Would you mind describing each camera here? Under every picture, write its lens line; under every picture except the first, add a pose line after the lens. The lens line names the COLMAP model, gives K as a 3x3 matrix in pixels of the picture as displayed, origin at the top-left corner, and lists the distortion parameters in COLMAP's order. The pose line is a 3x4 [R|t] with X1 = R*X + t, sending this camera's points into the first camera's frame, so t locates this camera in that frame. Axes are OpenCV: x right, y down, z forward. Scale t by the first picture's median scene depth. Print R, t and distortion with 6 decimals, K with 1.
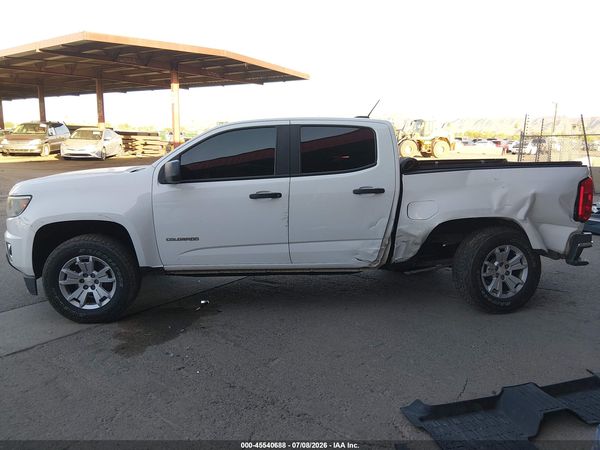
lens RADIAL K [[457.3, 0, 300.0], [0, 457.3, 225.0], [0, 0, 1]] dist [0.079485, -0.129430]
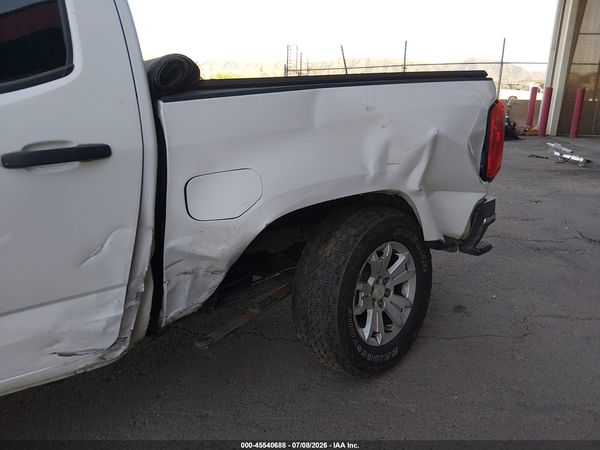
lens RADIAL K [[457.3, 0, 300.0], [0, 457.3, 225.0], [0, 0, 1]] dist [0.079485, -0.129430]
pose [[0.875197, -0.144270, 0.461754, 0.135536], [0.090665, 0.986500, 0.136376, -0.052818], [-0.475195, -0.077491, 0.876462, 0.608339]]
